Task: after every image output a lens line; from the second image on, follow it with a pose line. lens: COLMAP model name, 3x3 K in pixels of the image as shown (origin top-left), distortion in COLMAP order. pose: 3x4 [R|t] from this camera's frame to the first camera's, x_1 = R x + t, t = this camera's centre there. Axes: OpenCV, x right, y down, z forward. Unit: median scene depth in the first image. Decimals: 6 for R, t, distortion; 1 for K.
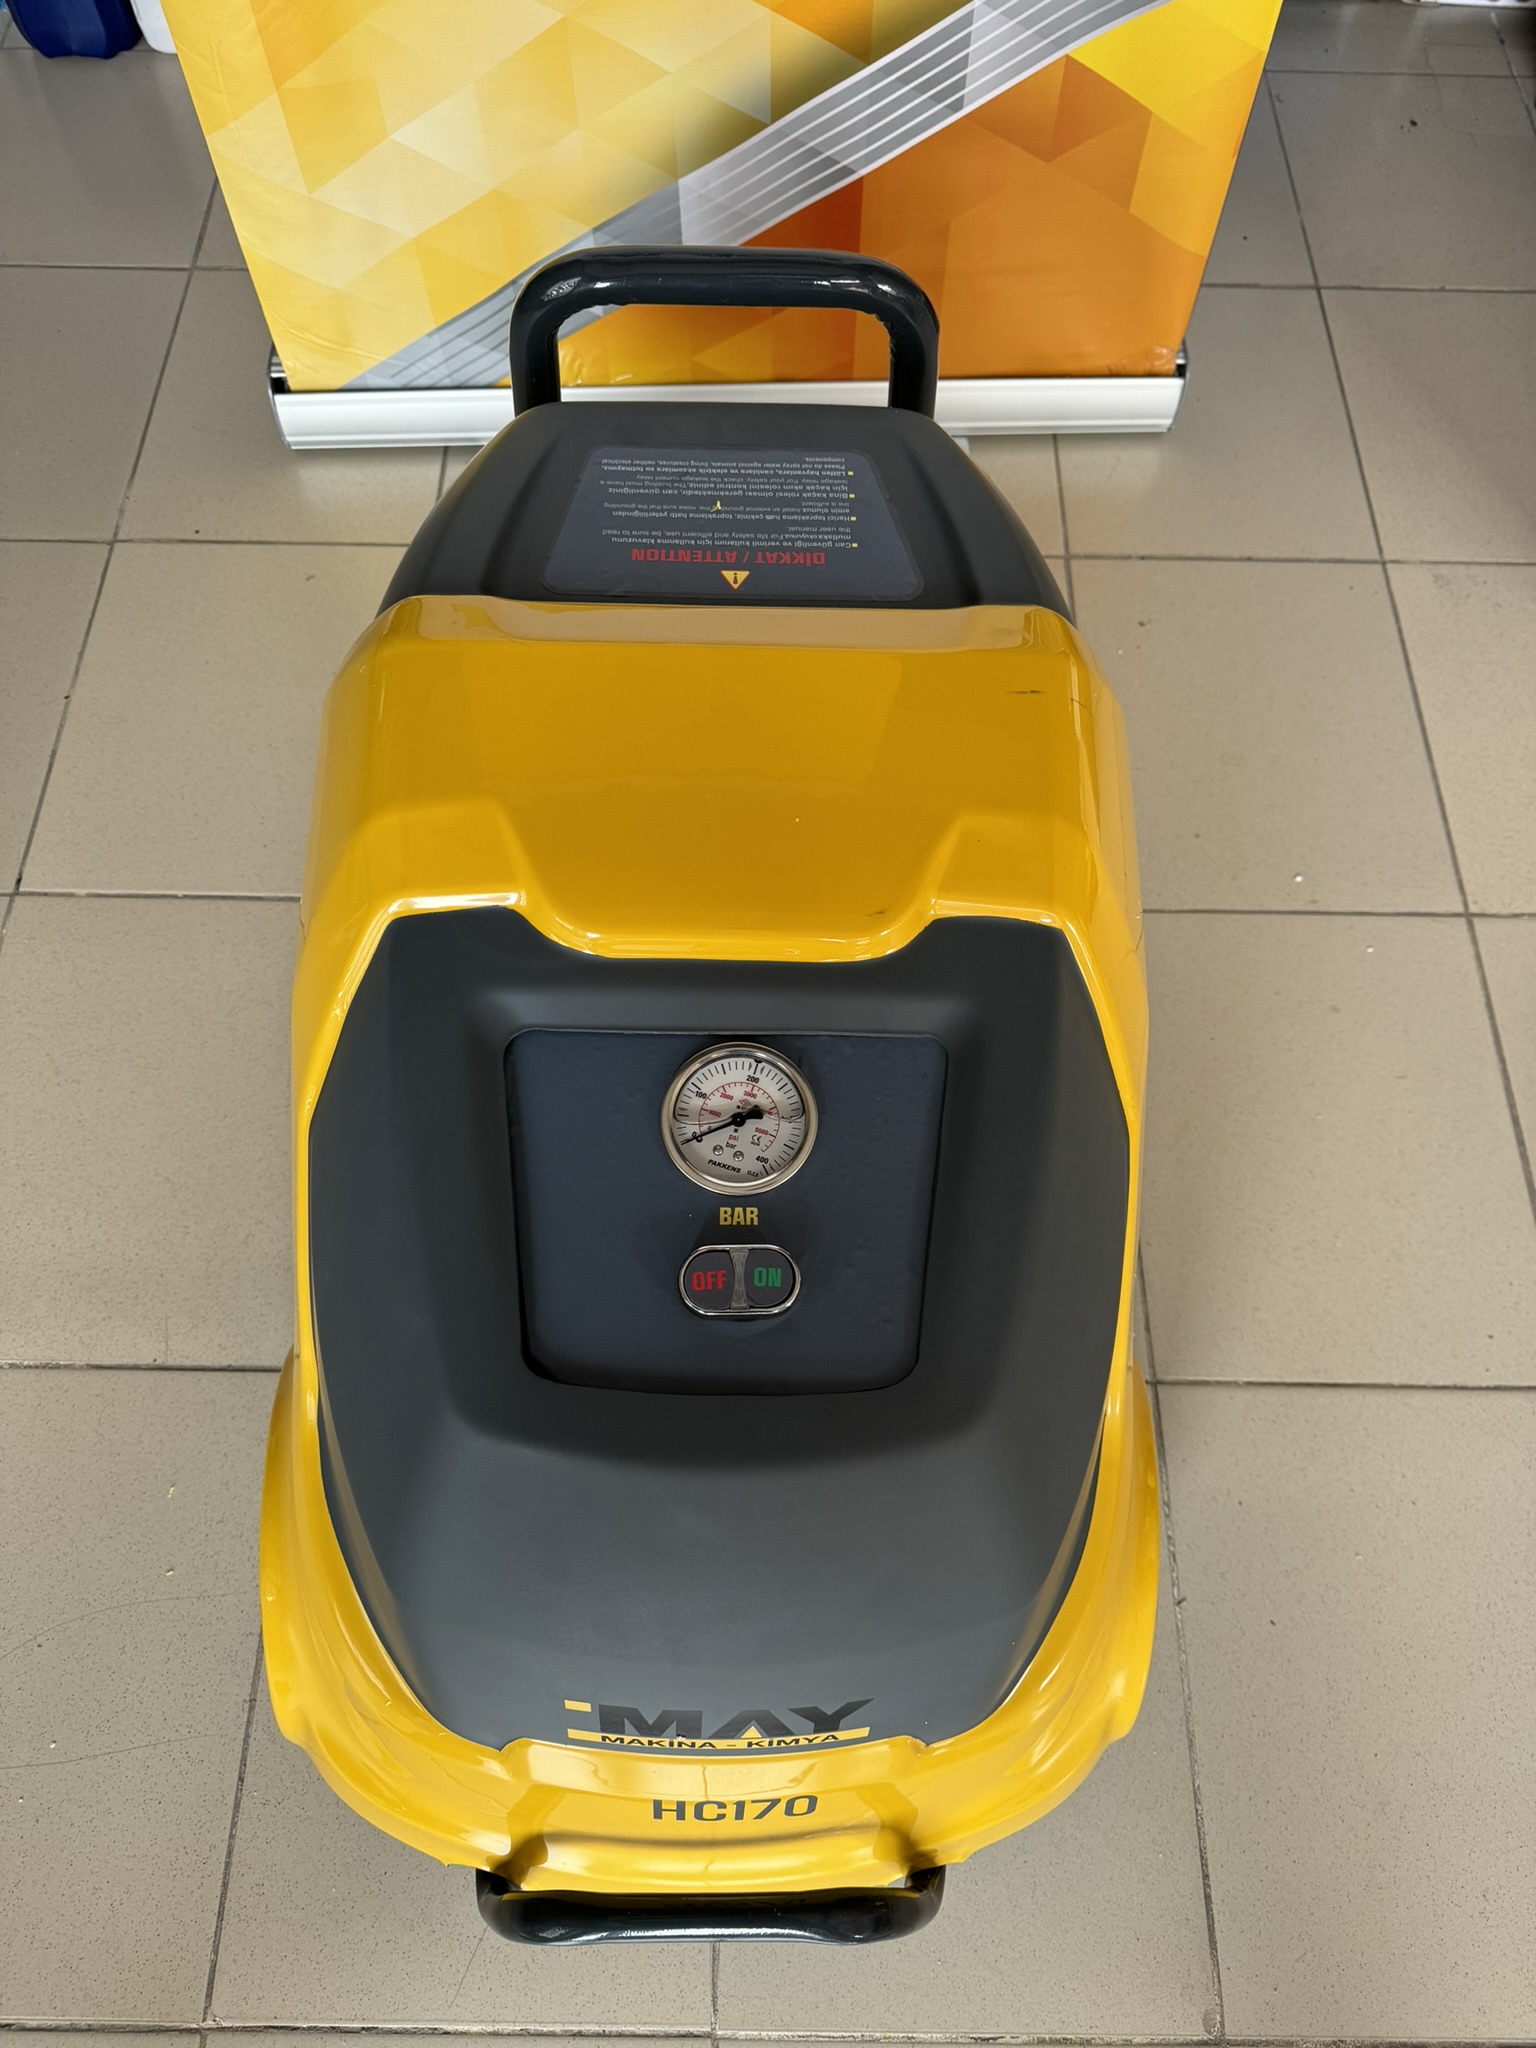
lens RADIAL K [[1424.2, 0, 766.5], [0, 1424.2, 1067.2], [0, 0, 1]] dist [0.000509, -0.003667]
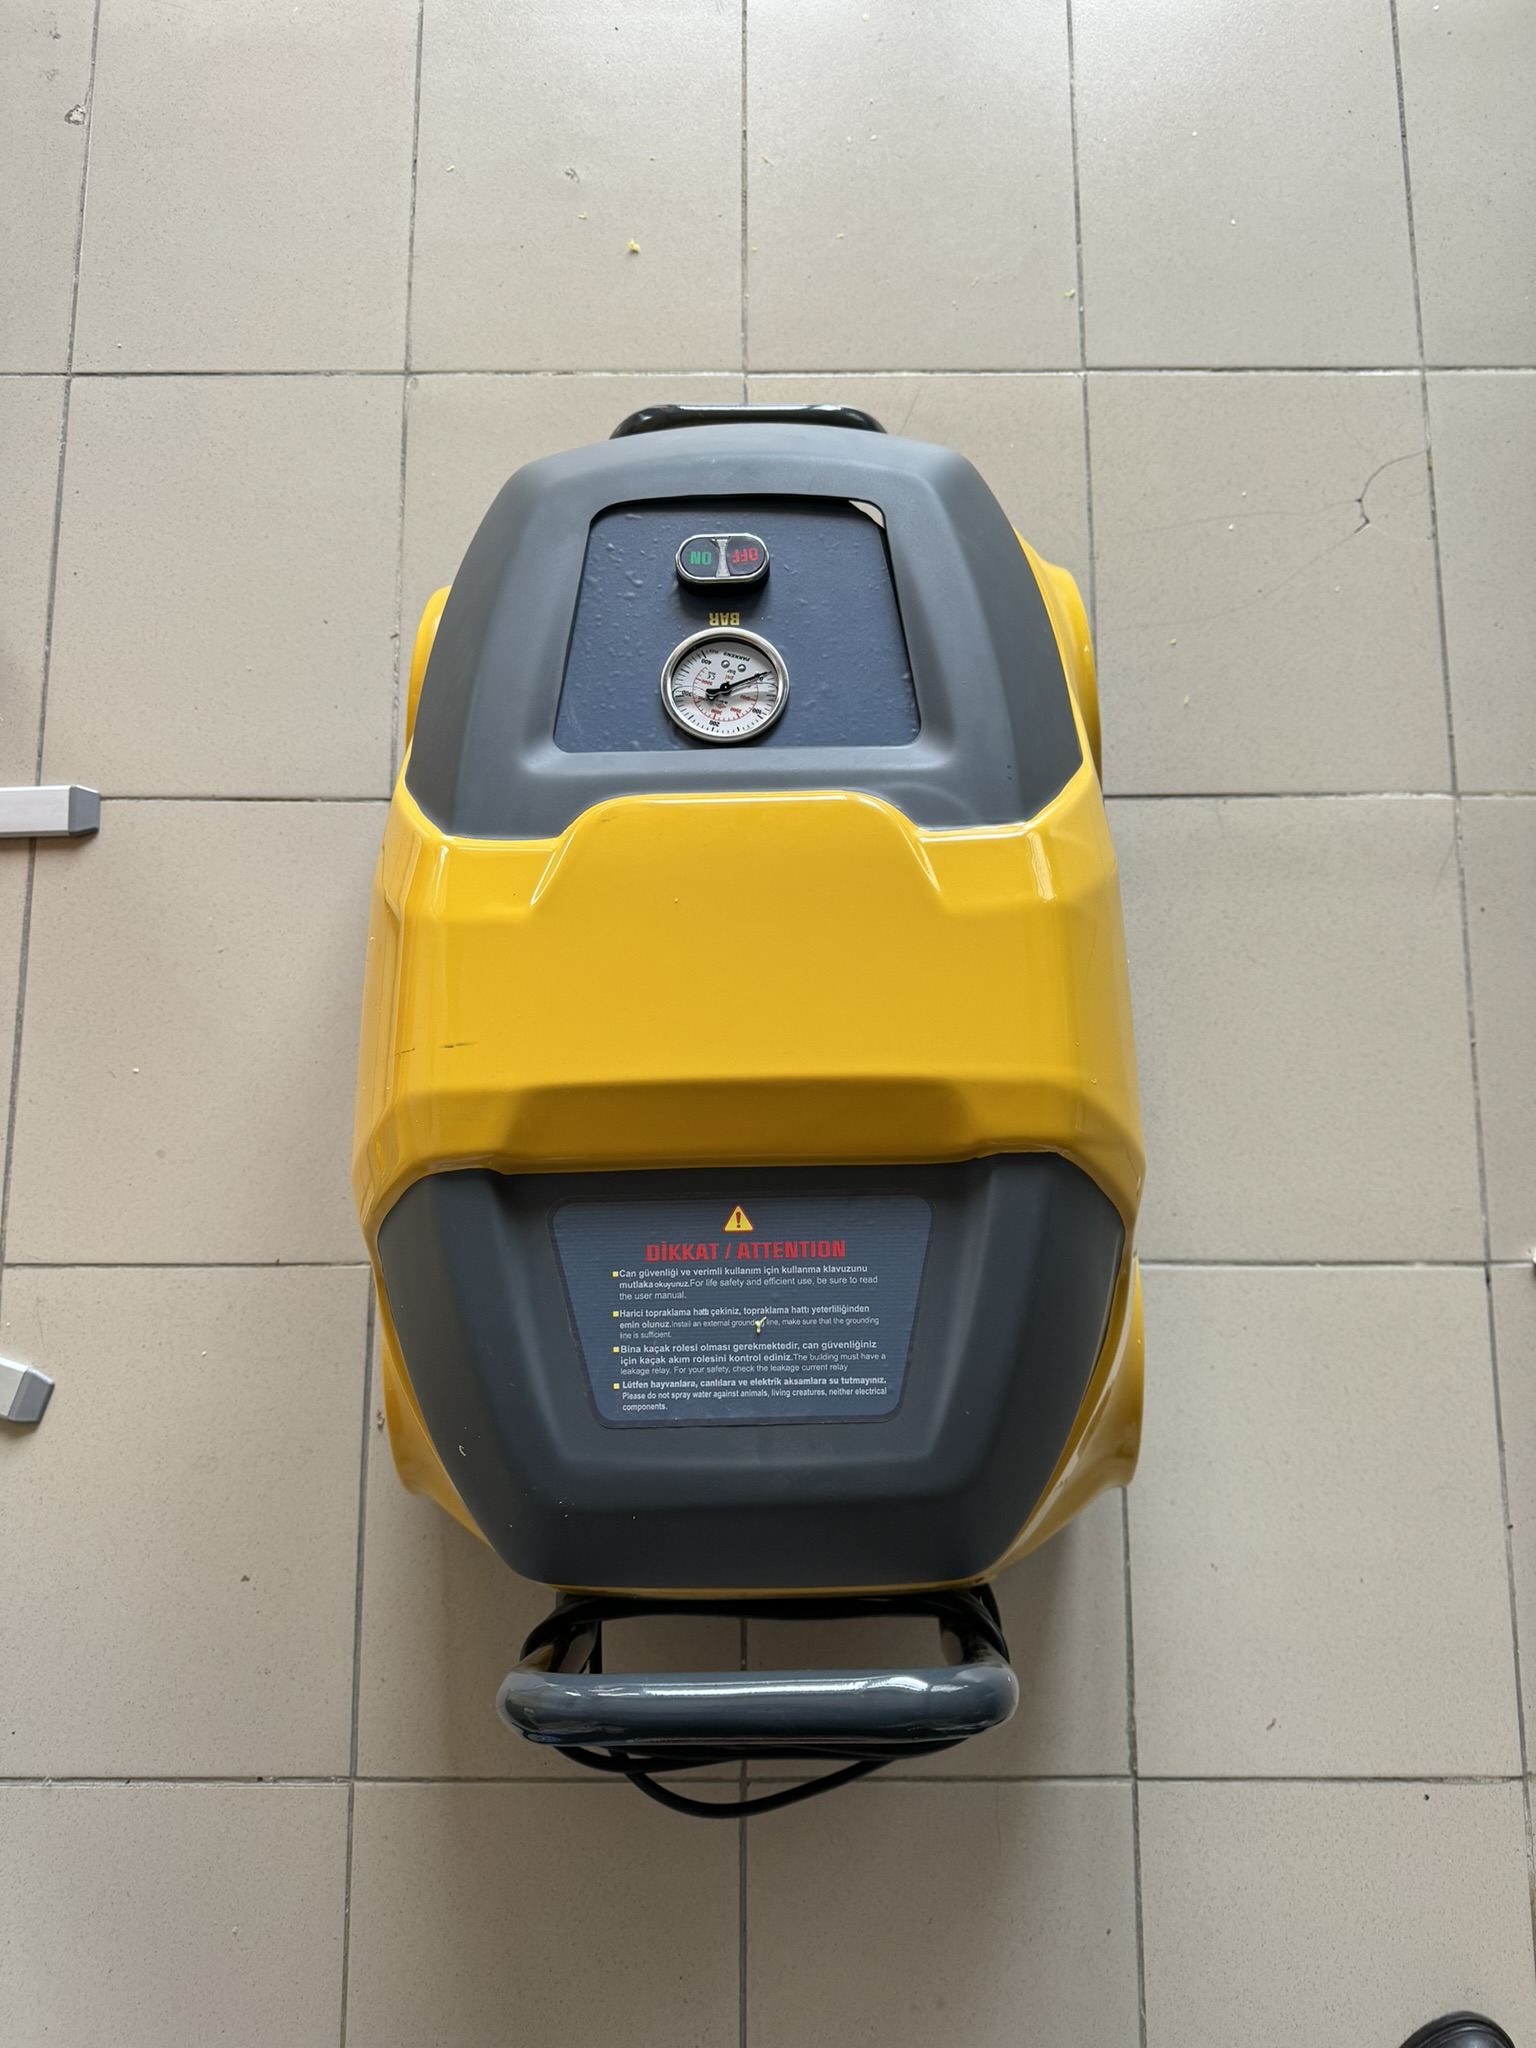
lens RADIAL K [[1480.3, 0, 752.0], [0, 1480.3, 1025.8], [0, 0, 1]] dist [0.030616, -0.058704]
pose [[-0.999902, 0.011463, -0.007984, -0.018841], [-0.013969, -0.827627, 0.561105, -0.615443], [-0.000176, 0.561162, 0.827706, 0.059840]]
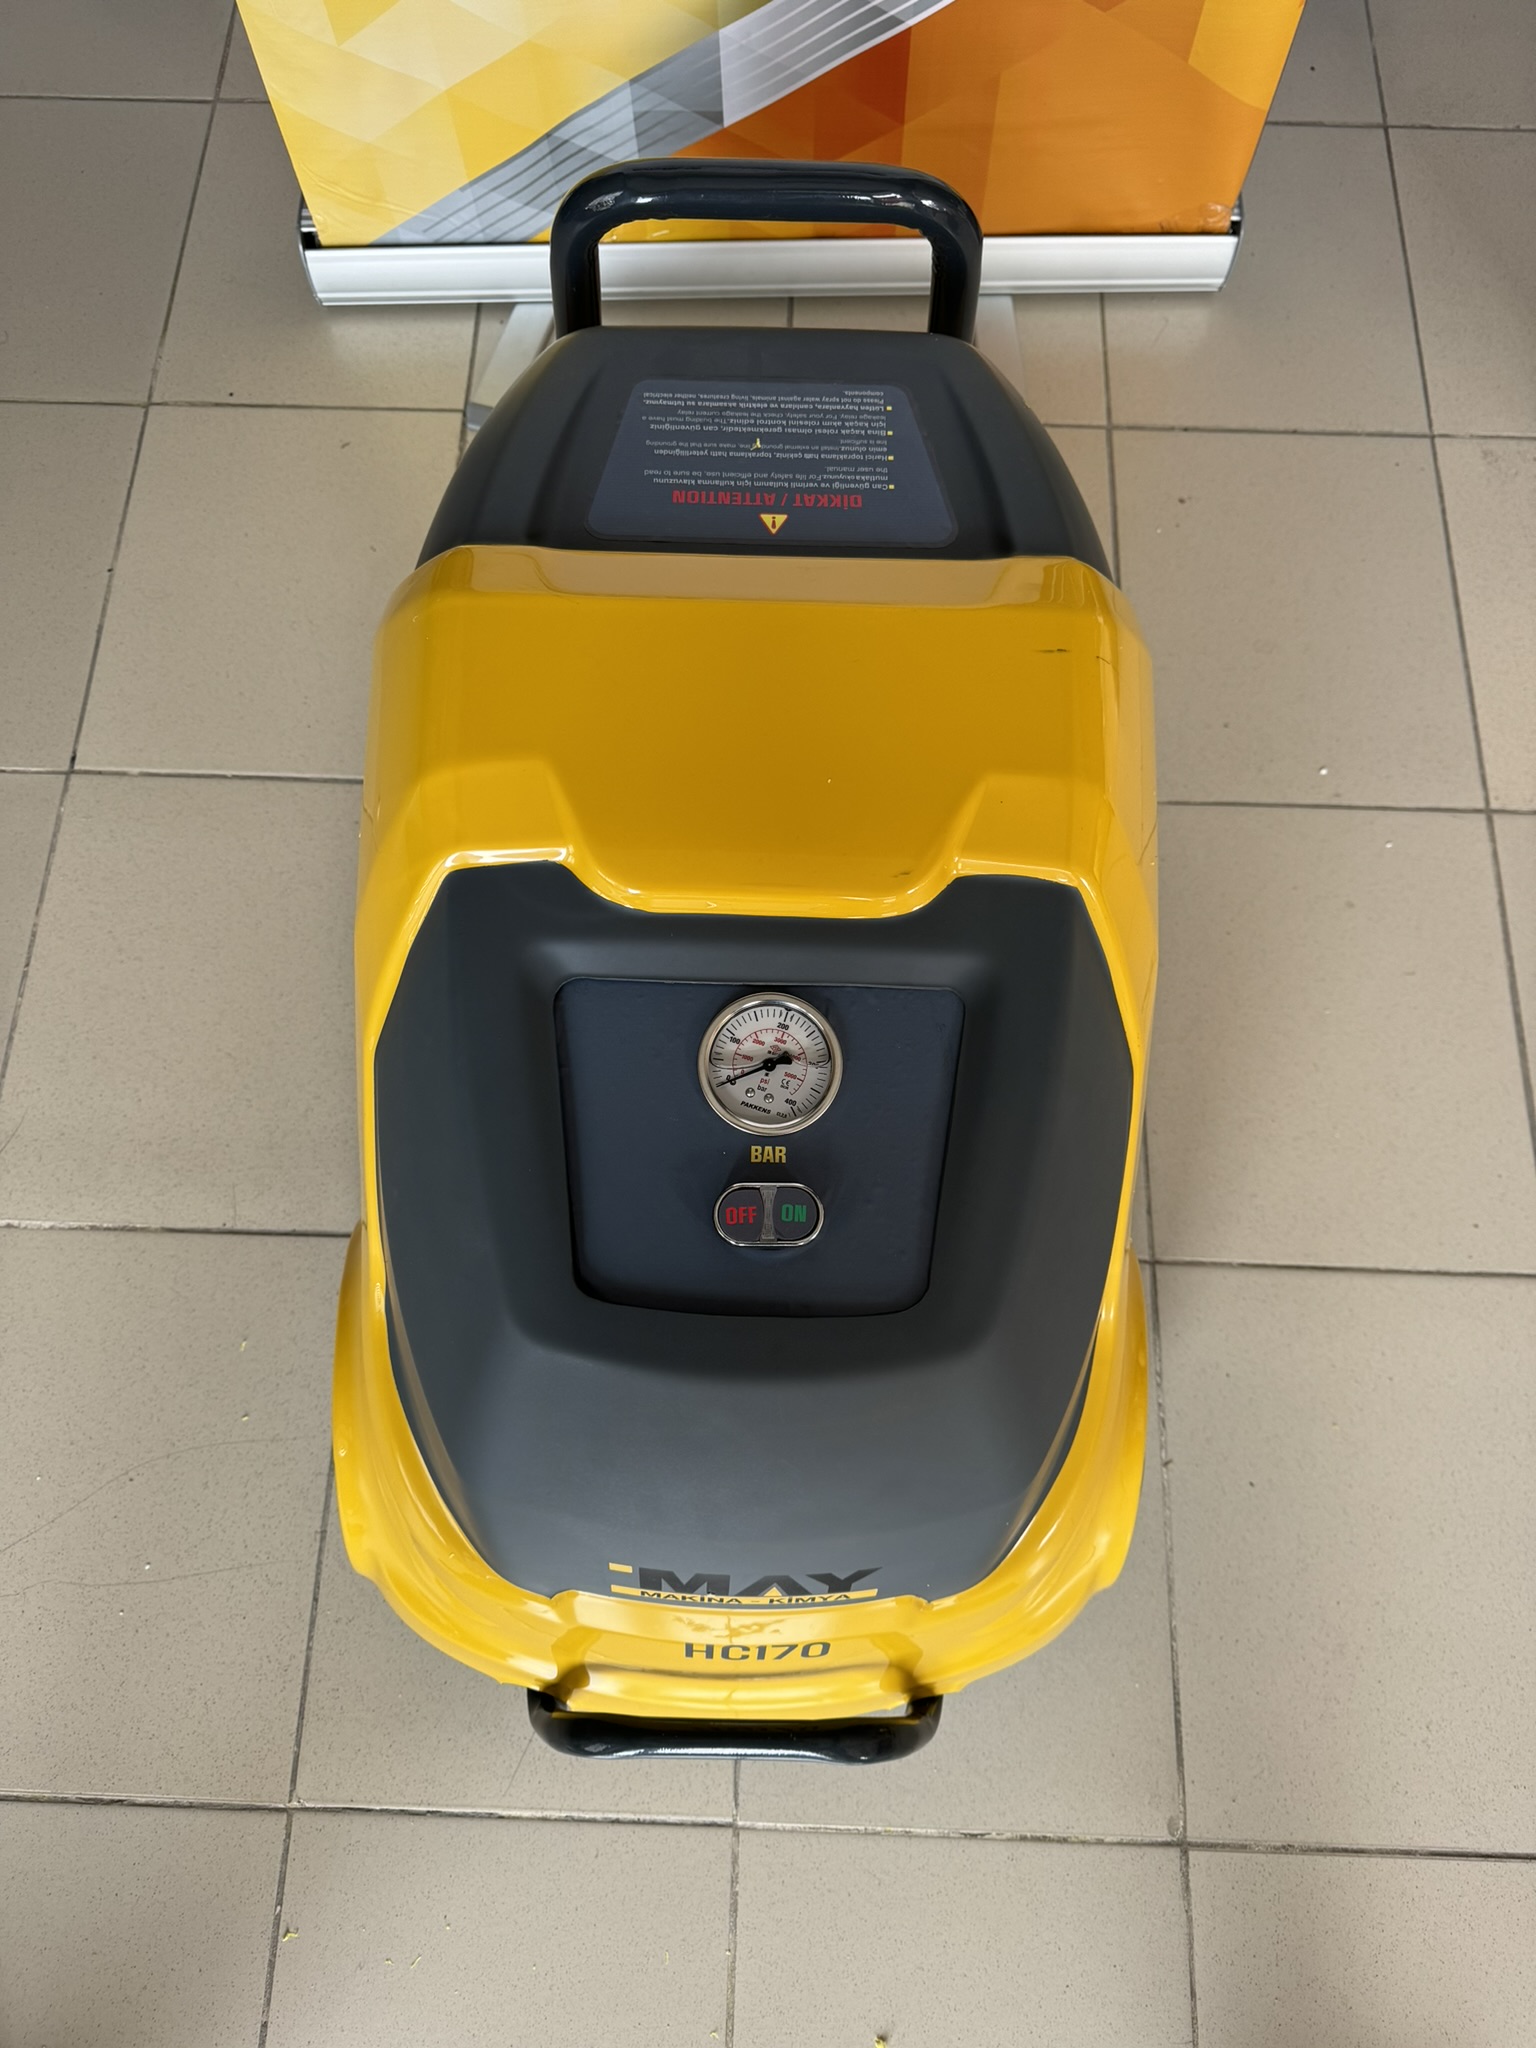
lens RADIAL K [[1405.0, 0, 763.7], [0, 1405.0, 1068.4], [0, 0, 1]] dist [0.001415, -0.004713]
pose [[0.999677, 0.016432, -0.019392, -0.002330], [-0.013900, 0.992163, 0.124171, -0.060239], [0.021280, -0.123862, 0.992071, -0.039434]]
